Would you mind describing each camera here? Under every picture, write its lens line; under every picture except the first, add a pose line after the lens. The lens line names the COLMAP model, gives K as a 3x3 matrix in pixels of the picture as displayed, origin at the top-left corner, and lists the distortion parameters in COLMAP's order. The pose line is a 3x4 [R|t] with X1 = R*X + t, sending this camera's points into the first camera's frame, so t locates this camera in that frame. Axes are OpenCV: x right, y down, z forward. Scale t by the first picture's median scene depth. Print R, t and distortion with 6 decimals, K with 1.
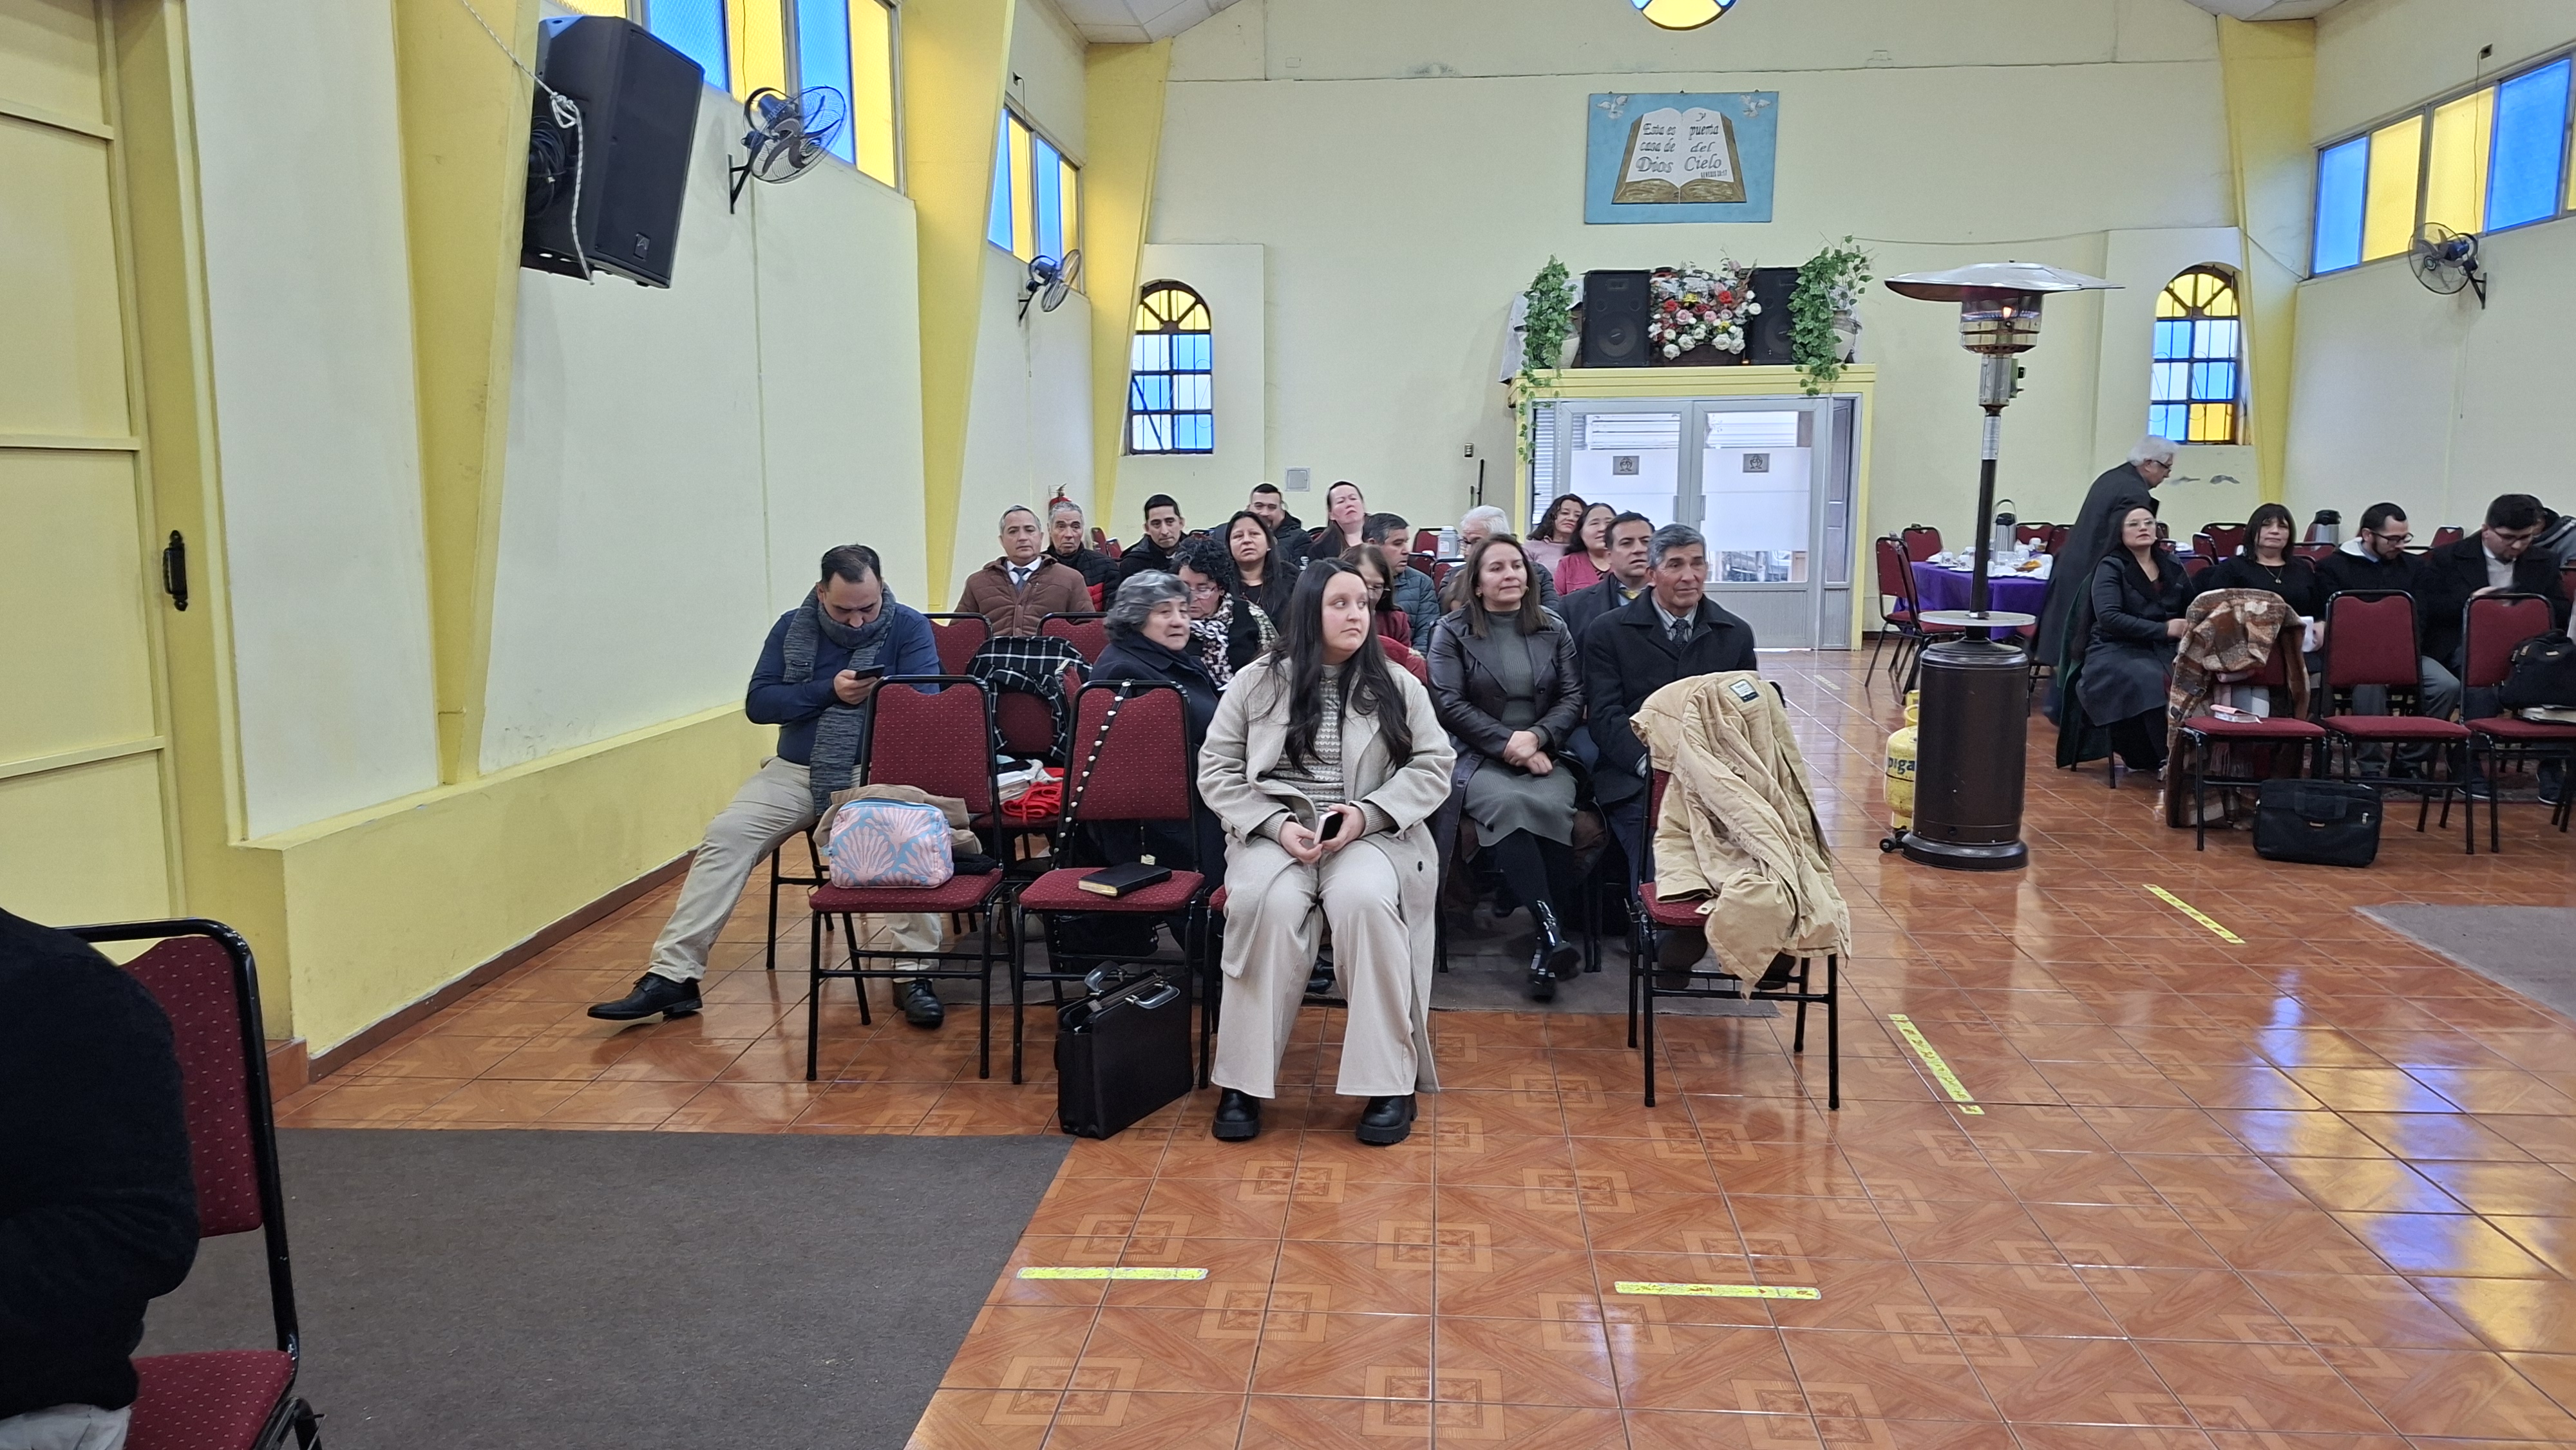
lens RADIAL K [[1757.1, 0, 1340.6], [0, 1757.1, 733.6], [0, 0, 1]] dist [0.066827, -0.083621]
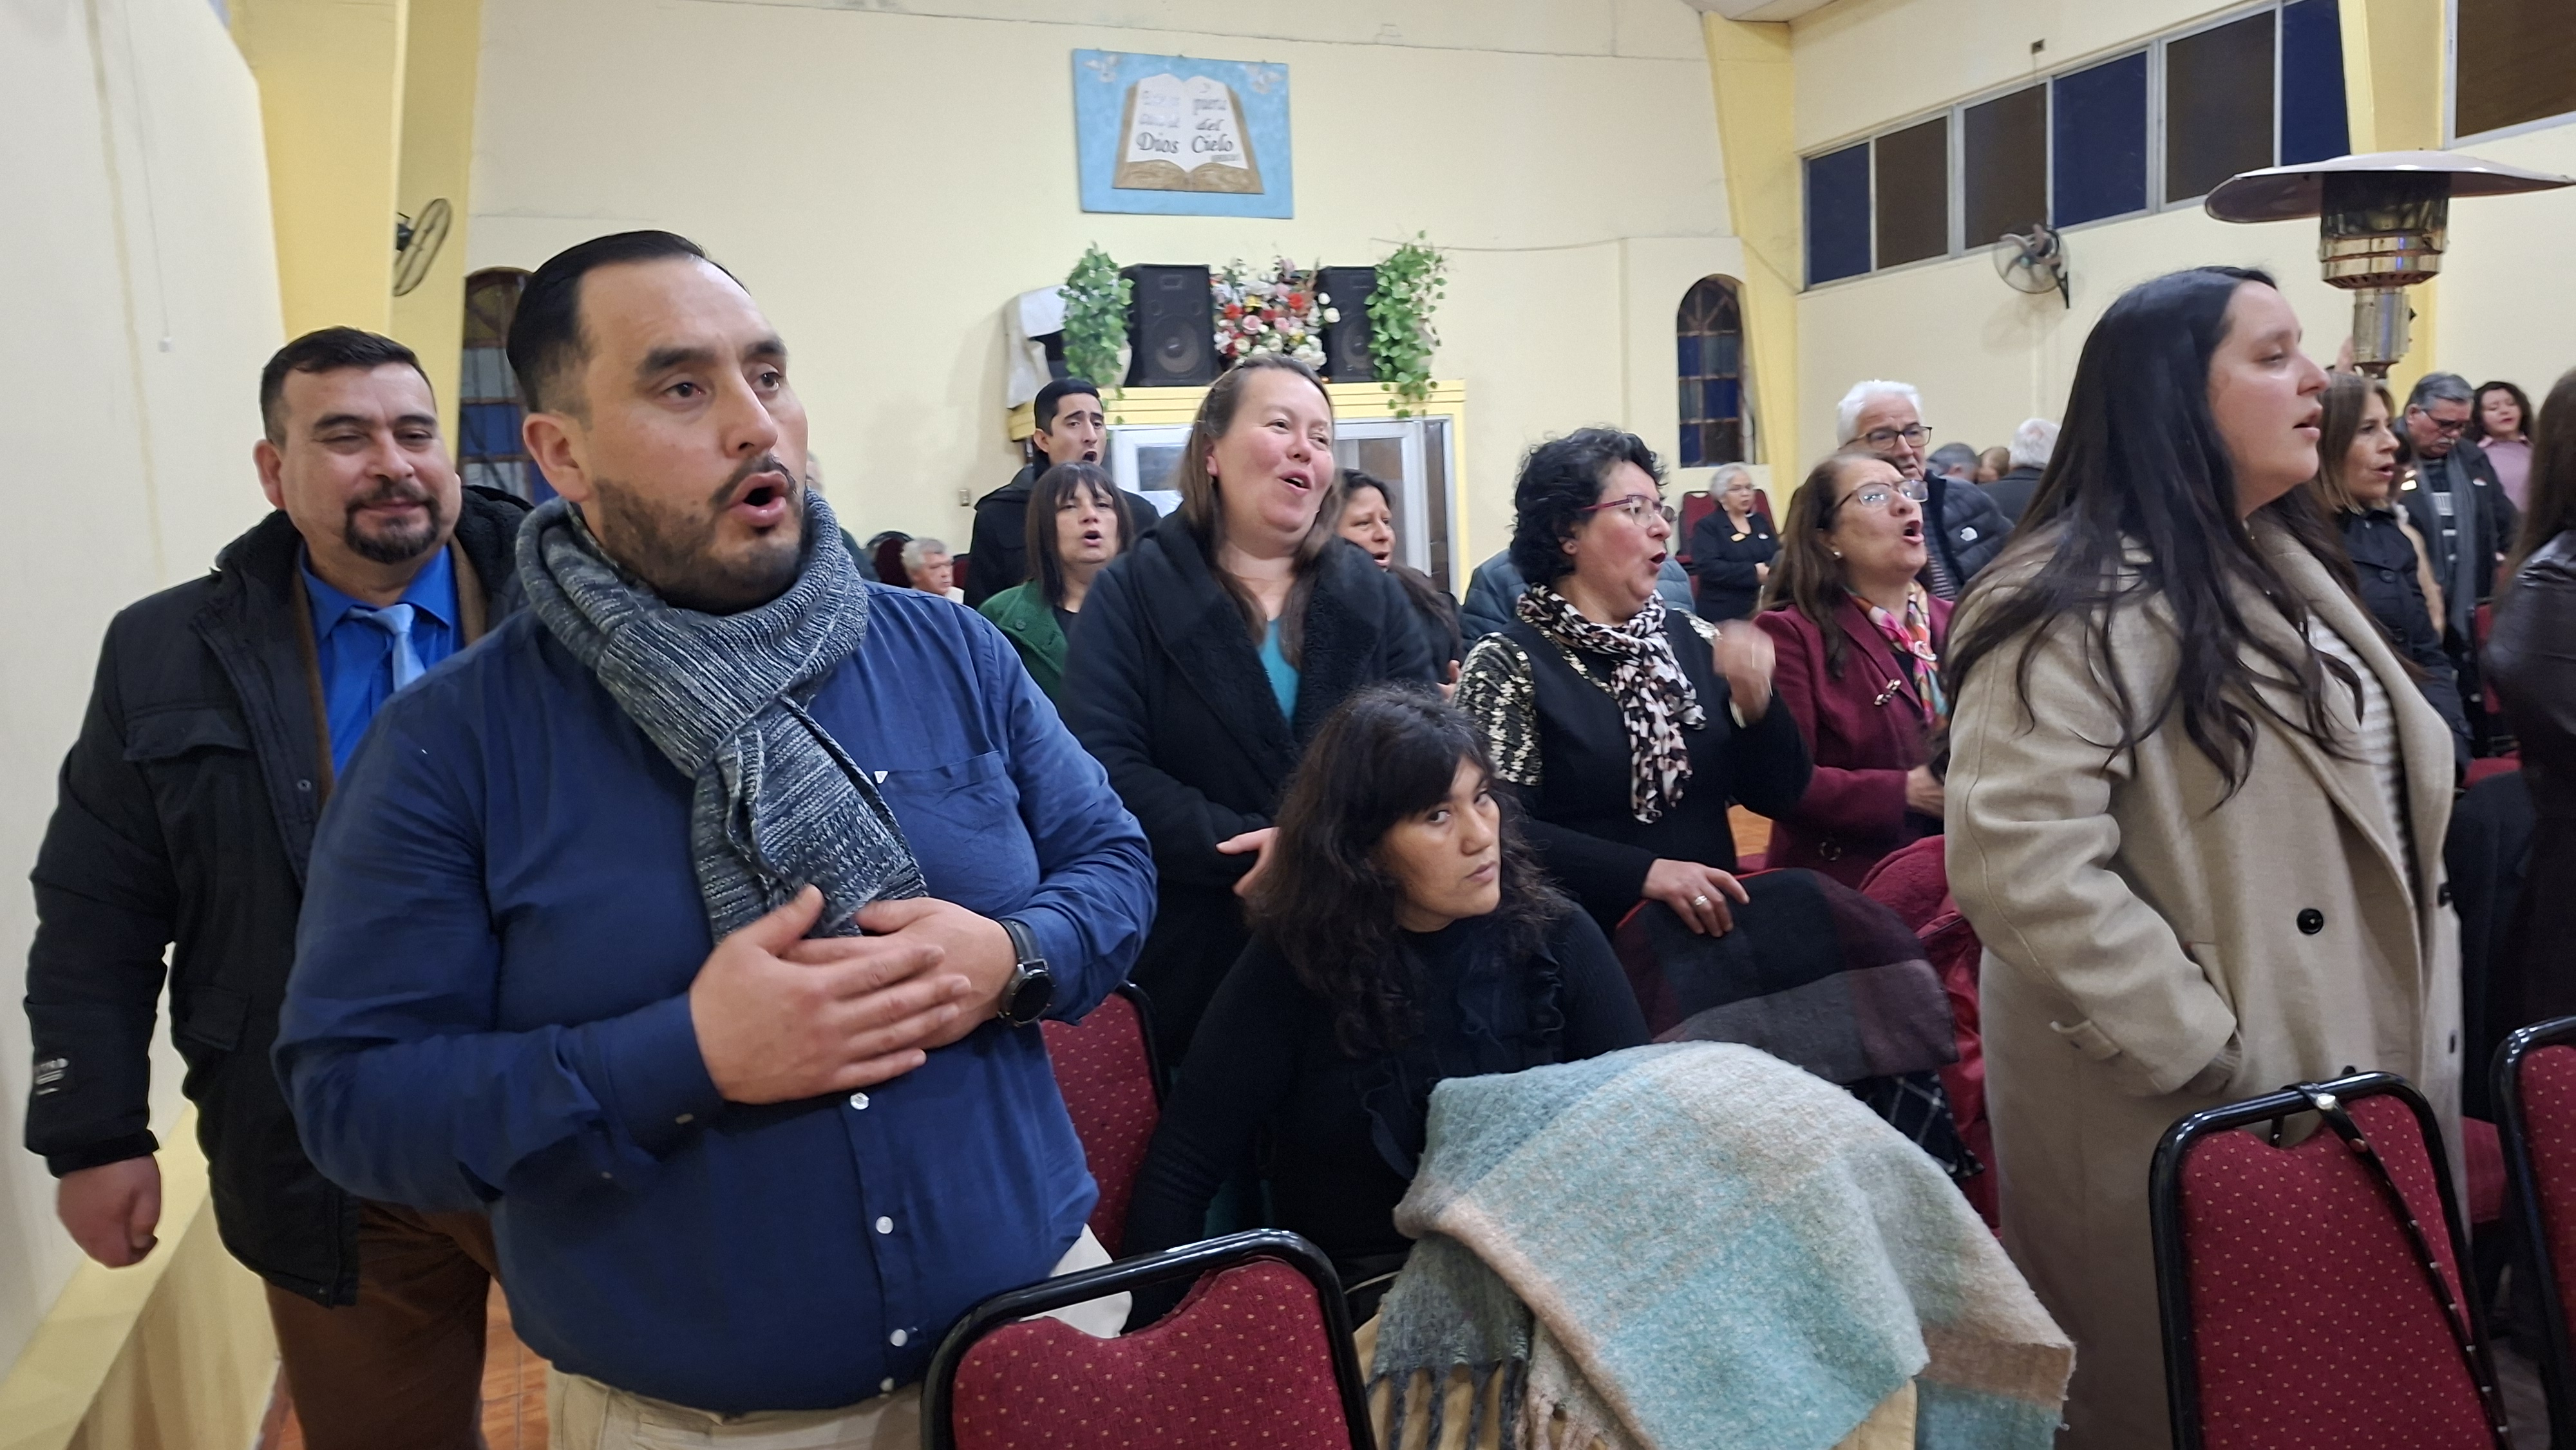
lens RADIAL K [[1757.1, 0, 1295.6], [0, 1757.1, 746.0], [0, 0, 1]] dist [0.066827, -0.083621]
pose [[0.898509, -0.098624, 0.427732, -0.163940], [0.110450, 0.993878, -0.002851, -0.042970], [-0.424832, 0.049805, 0.903901, 0.295153]]
